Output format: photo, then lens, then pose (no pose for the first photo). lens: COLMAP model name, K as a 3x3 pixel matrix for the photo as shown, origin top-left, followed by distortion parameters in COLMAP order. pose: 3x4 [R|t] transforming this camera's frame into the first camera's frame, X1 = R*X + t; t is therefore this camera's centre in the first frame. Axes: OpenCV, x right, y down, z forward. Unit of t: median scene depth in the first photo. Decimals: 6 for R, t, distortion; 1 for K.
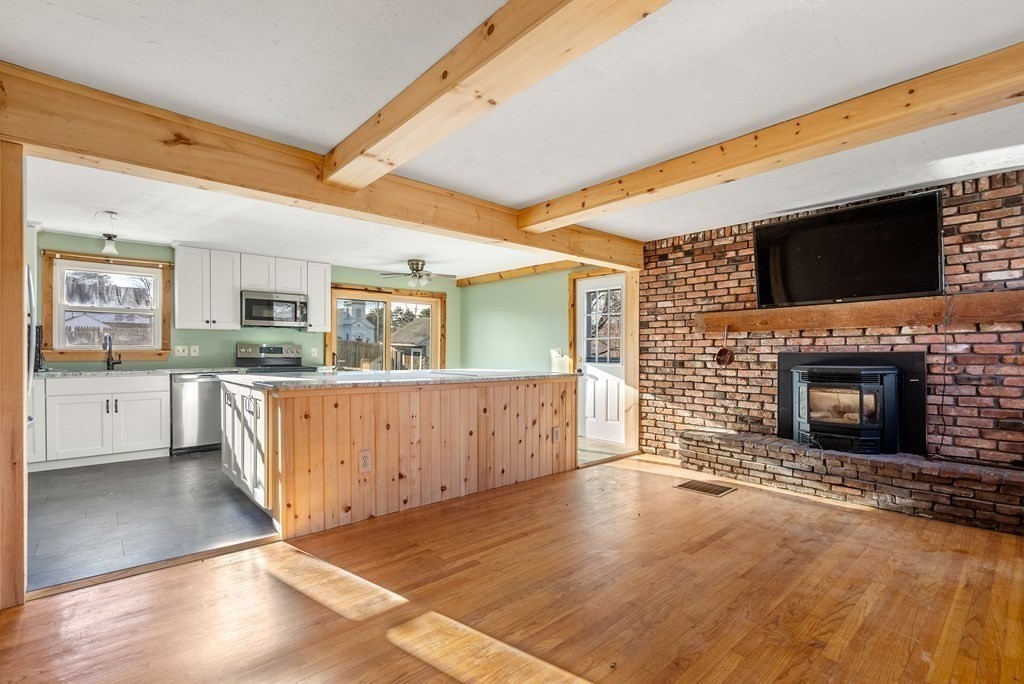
lens RADIAL K [[471.1, 0, 513.2], [0, 471.1, 353.6], [0, 0, 1]] dist [-0.005579, 0.003914]
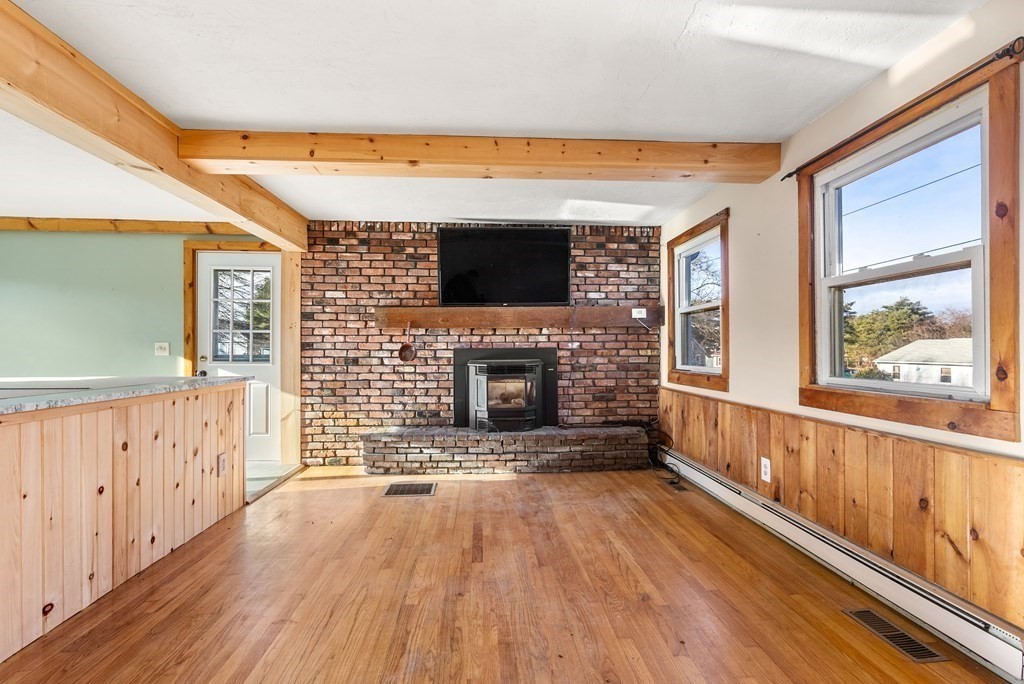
lens RADIAL K [[471.1, 0, 511.8], [0, 471.1, 347.2], [0, 0, 1]] dist [-0.005579, 0.003914]
pose [[0.616920, 0.002477, 0.787022, -0.191915], [0.004162, 0.999971, -0.006410, 0.002159], [-0.787015, 0.007230, 0.616892, 0.216401]]
